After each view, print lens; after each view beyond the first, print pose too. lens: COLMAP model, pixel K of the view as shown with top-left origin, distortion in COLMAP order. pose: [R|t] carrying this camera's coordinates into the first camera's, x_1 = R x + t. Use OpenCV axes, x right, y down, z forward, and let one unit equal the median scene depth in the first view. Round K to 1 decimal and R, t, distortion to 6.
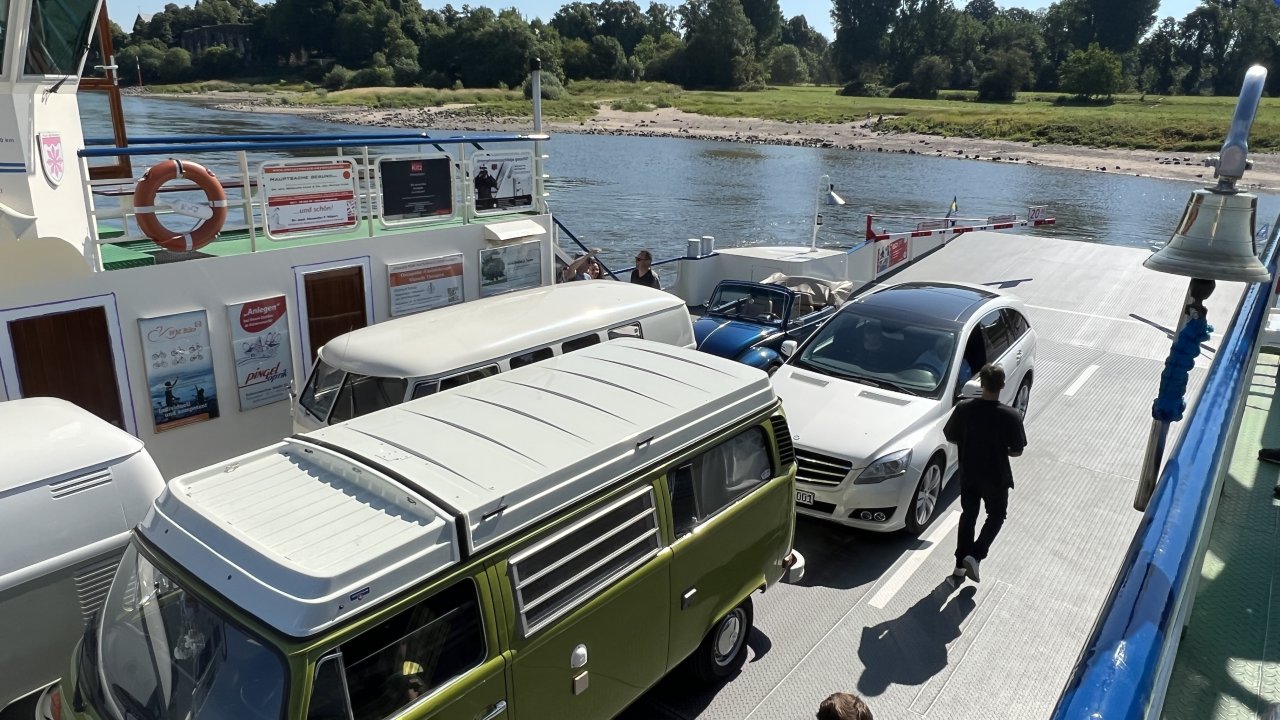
lens RADIAL K [[852.5, 0, 635.6], [0, 852.5, 357.5], [0, 0, 1]] dist [-0.007723, -0.001626]
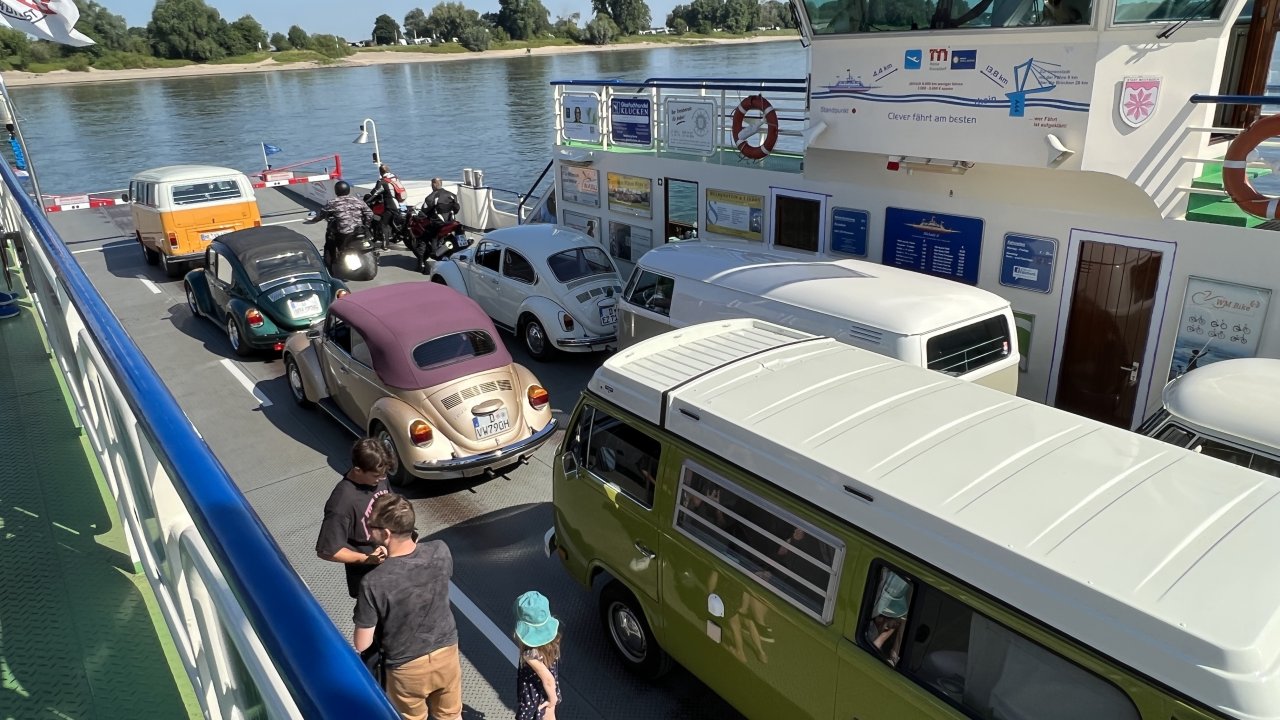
lens RADIAL K [[852.5, 0, 634.9], [0, 852.5, 356.6], [0, 0, 1]] dist [-0.007723, -0.001626]
pose [[-0.259148, 0.317943, -0.912006, 0.524555], [-0.255194, 0.888167, 0.382146, -0.184982], [0.931514, 0.331771, -0.149029, 0.636078]]
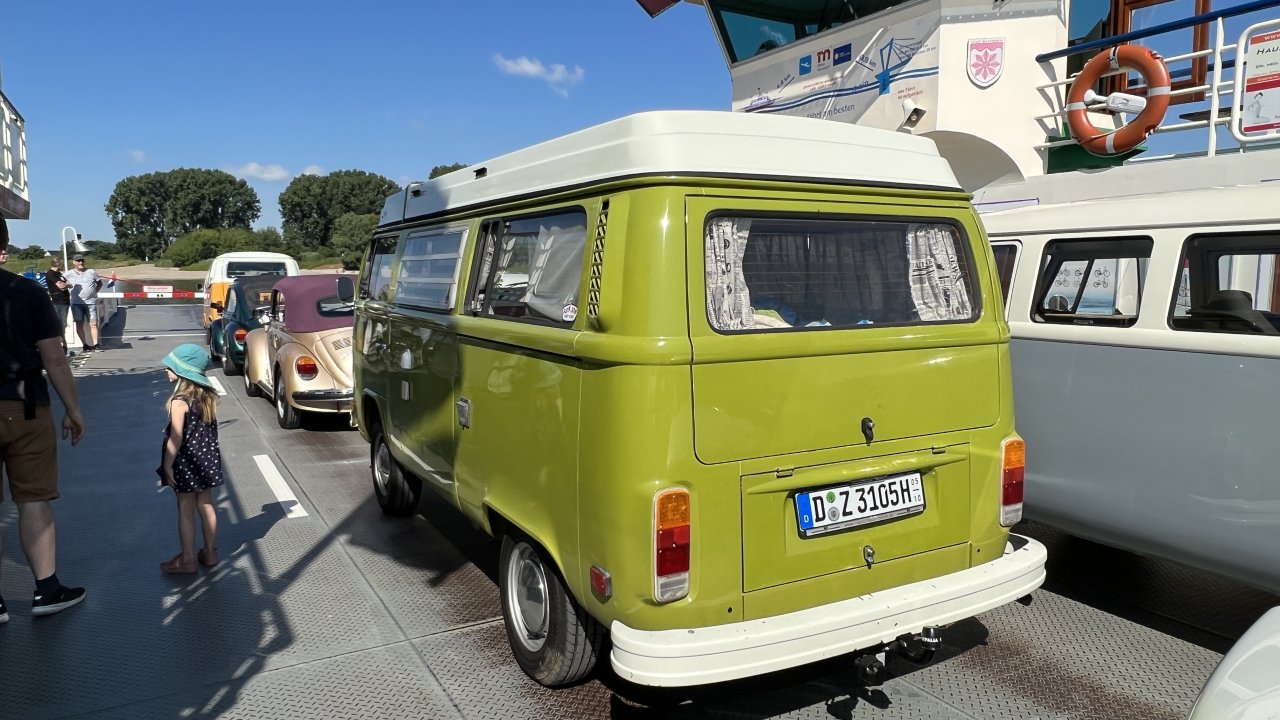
lens RADIAL K [[852.5, 0, 643.4], [0, 852.5, 368.4], [0, 0, 1]] dist [-0.007723, -0.001626]
pose [[-0.388656, 0.073467, -0.918449, 0.508577], [-0.279468, 0.940457, 0.193489, 0.049043], [0.877977, 0.331878, -0.344983, 1.059867]]
